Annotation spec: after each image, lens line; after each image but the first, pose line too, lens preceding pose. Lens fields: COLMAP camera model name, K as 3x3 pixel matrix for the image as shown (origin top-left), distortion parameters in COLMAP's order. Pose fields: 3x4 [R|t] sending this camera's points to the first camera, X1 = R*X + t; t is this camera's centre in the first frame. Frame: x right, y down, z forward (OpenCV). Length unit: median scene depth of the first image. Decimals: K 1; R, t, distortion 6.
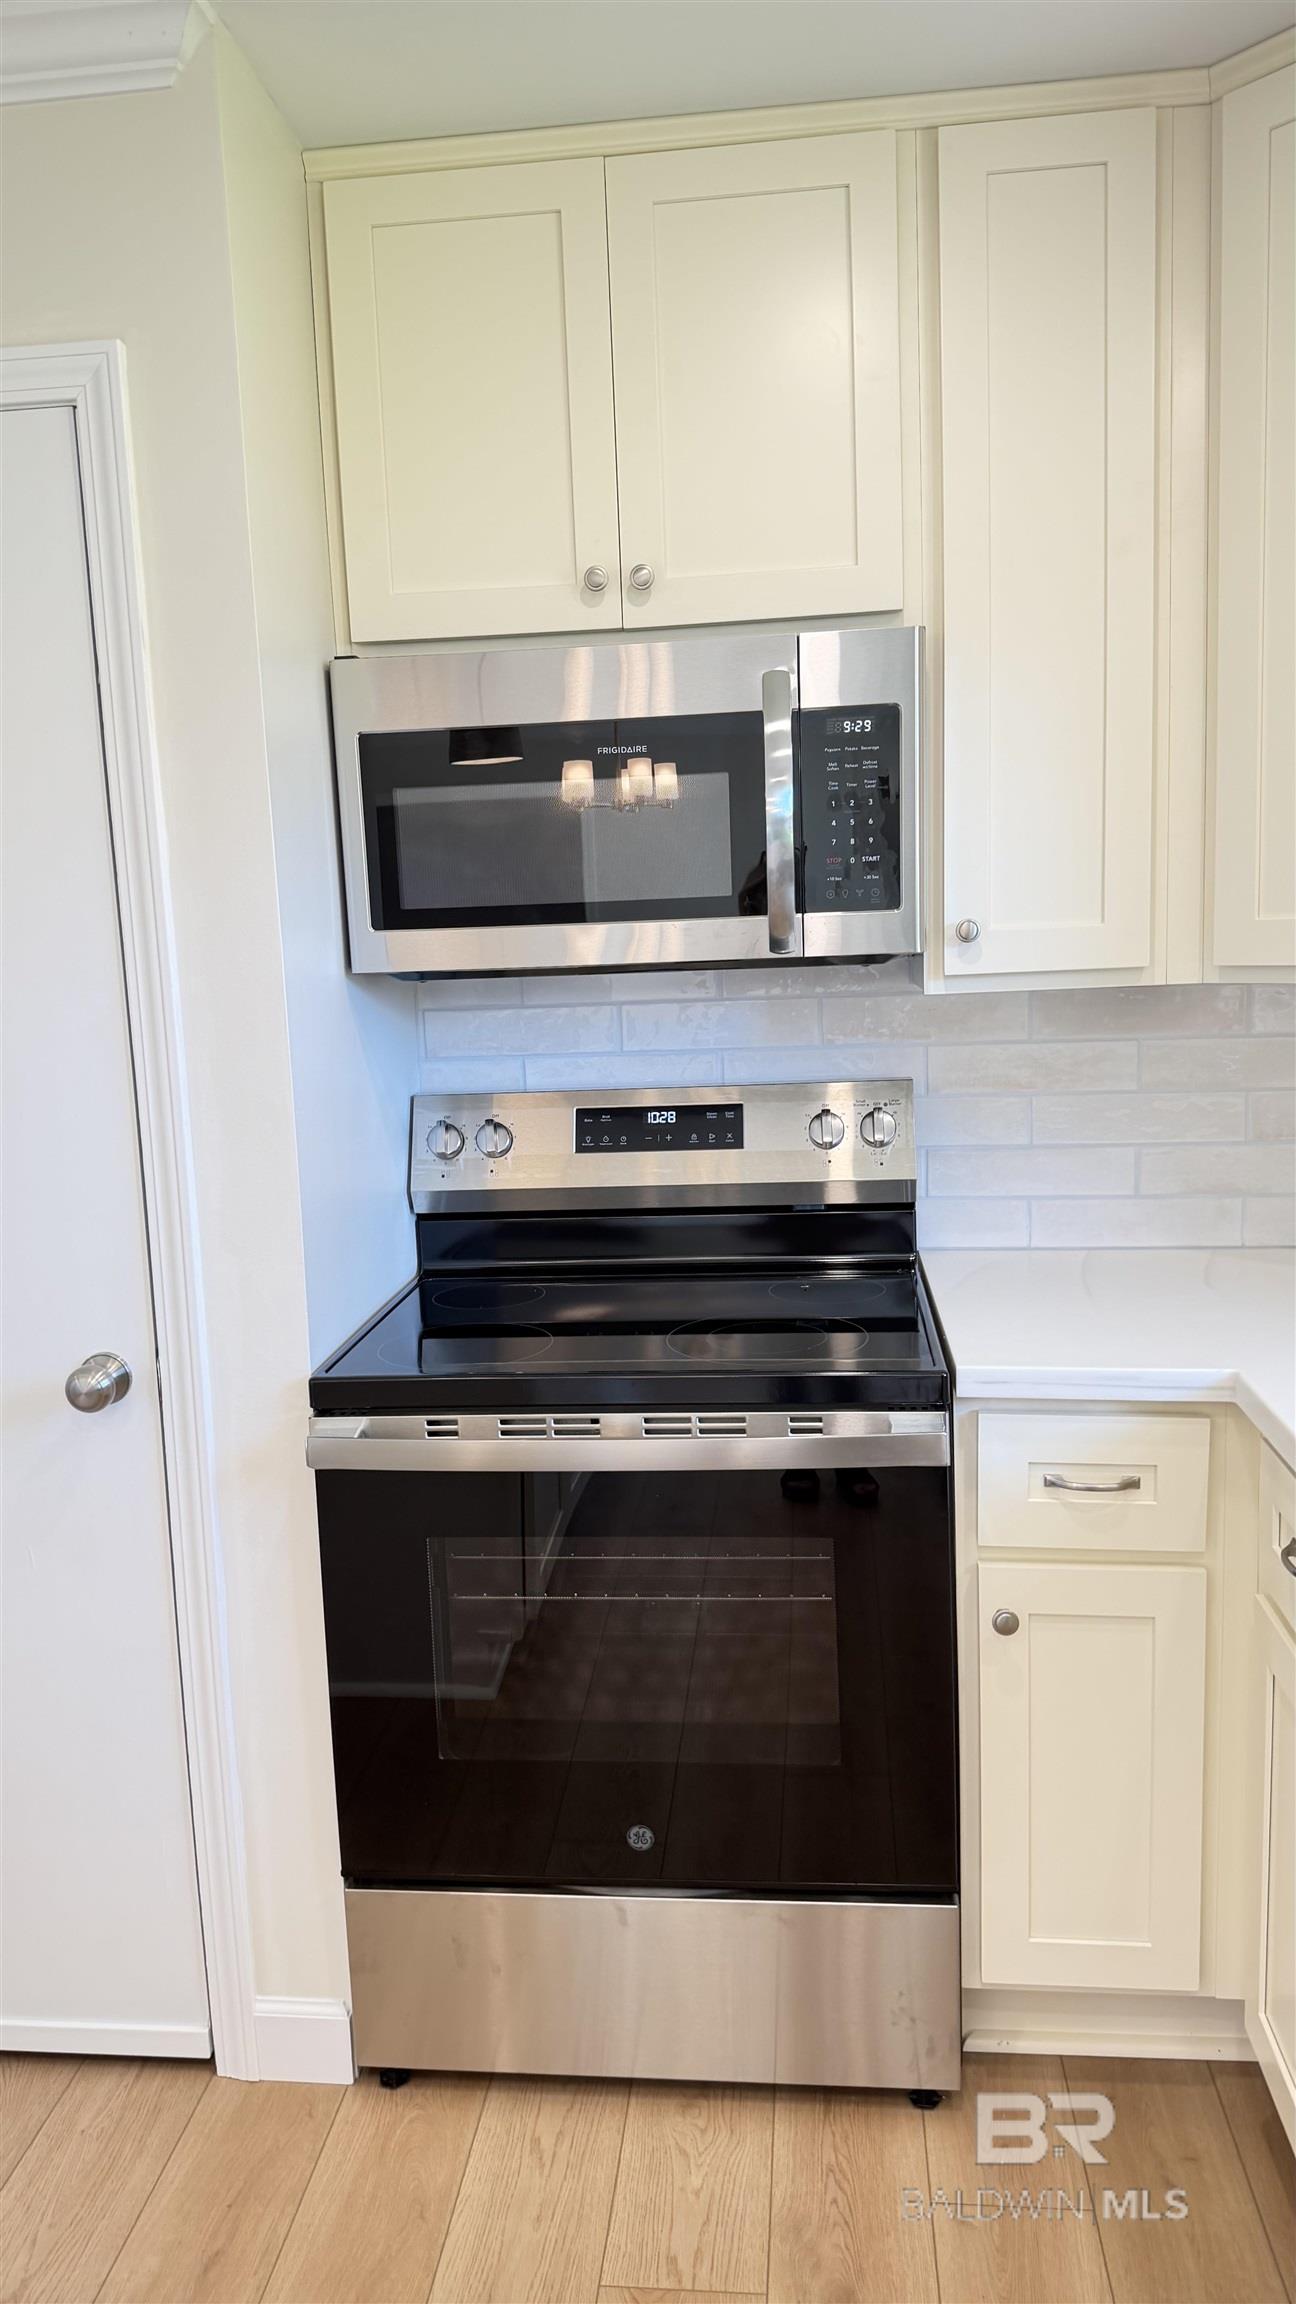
lens RADIAL K [[1654.3, 0, 636.2], [0, 1654.3, 1153.2], [0, 0, 1]] dist [0.018684, -0.023799]
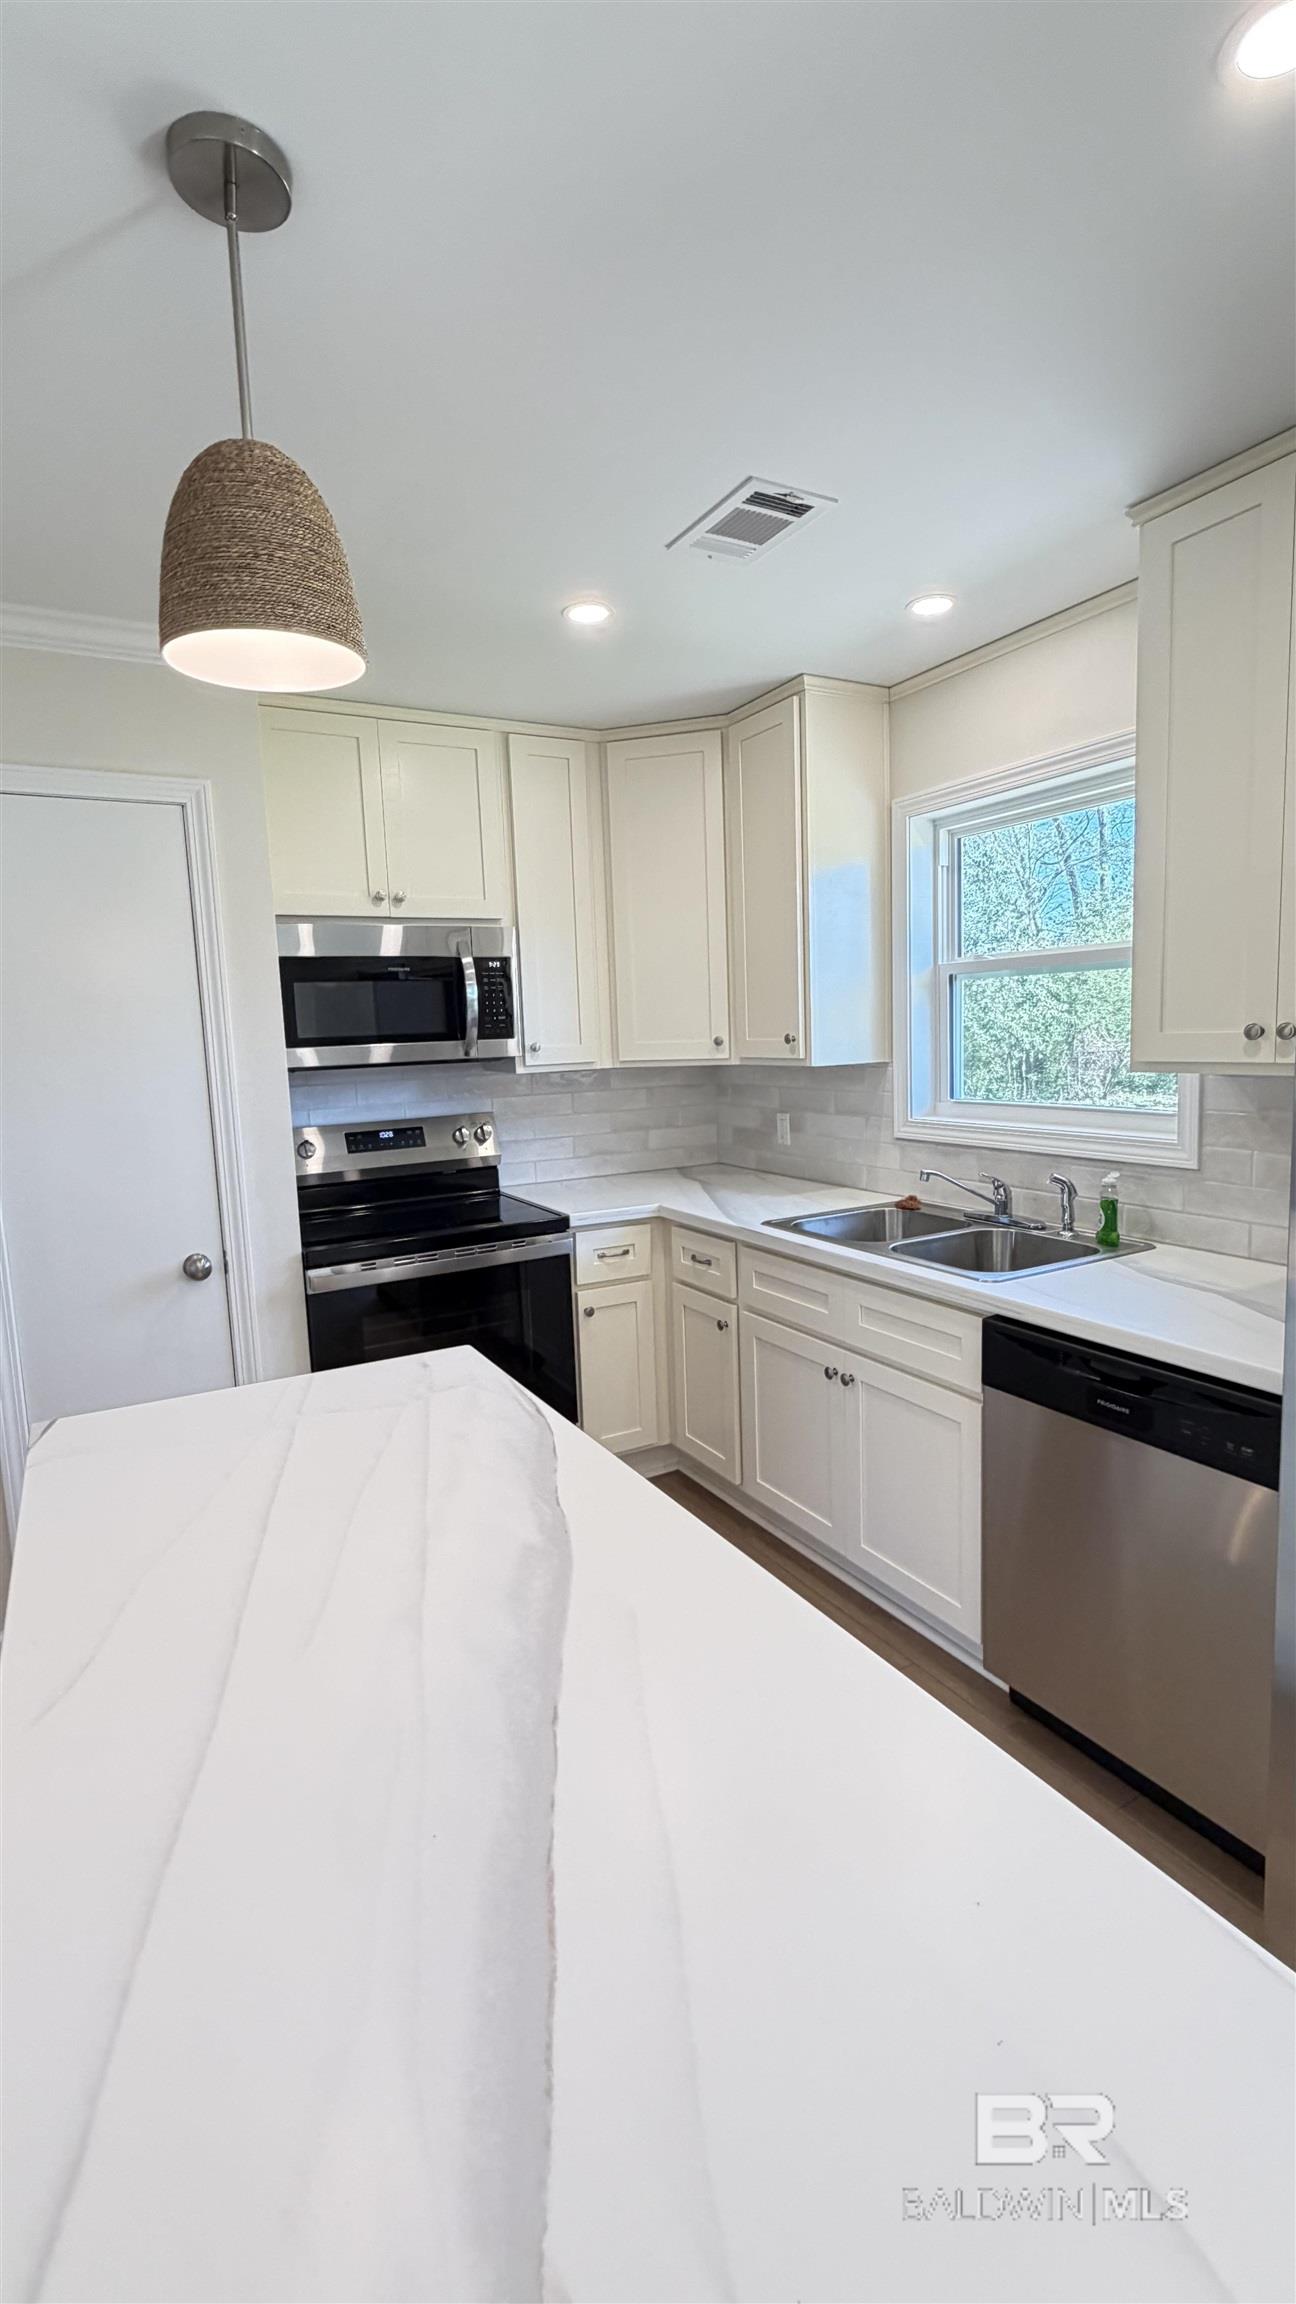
lens RADIAL K [[1034.1, 0, 646.9], [0, 1034.1, 1152.2], [0, 0, 1]] dist [-0.003716, -0.000113]
pose [[0.815255, -0.062594, 0.575710, -0.569868], [0.089579, 0.995806, -0.018583, 0.066466], [-0.572132, 0.066721, 0.817443, -0.357873]]
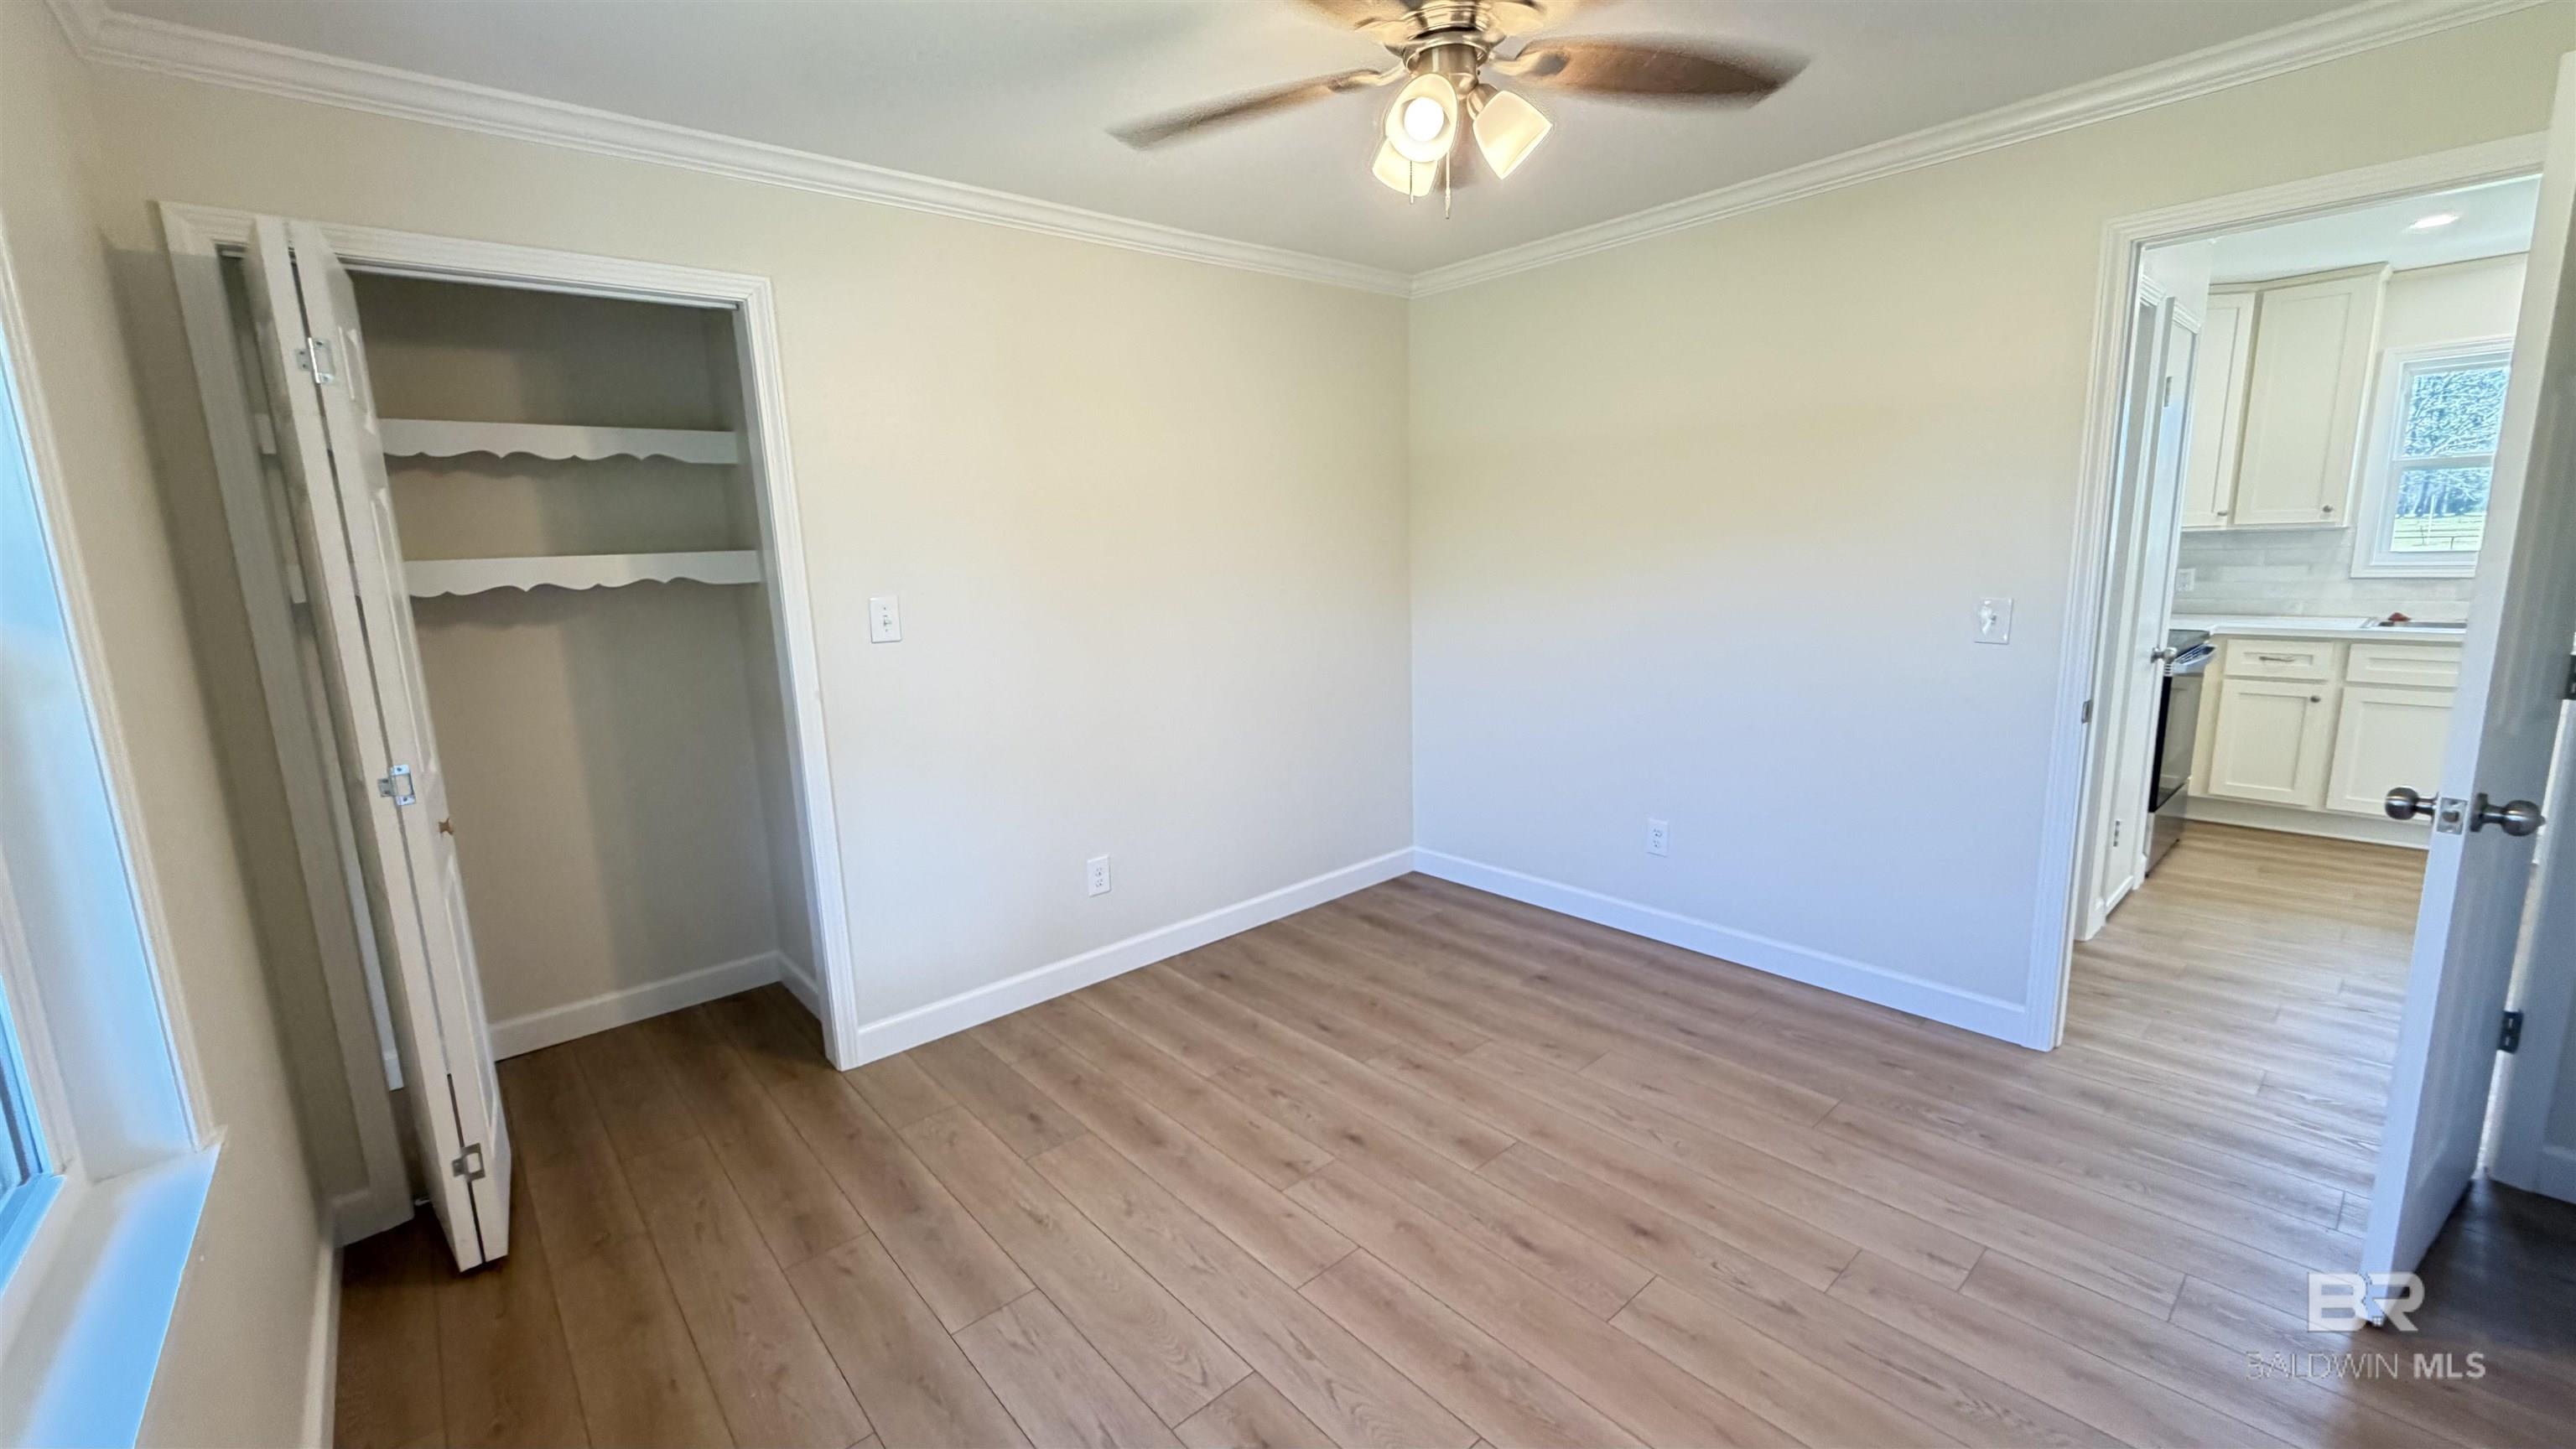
lens RADIAL K [[1025.5, 0, 1300.2], [0, 1025.5, 717.6], [0, 0, 1]] dist [0.003025, -0.000278]
pose [[0.665958, -0.110632, 0.737740, -2.623945], [0.113810, 0.992433, 0.046090, -0.011866], [-0.737257, 0.053268, 0.673509, 0.860618]]
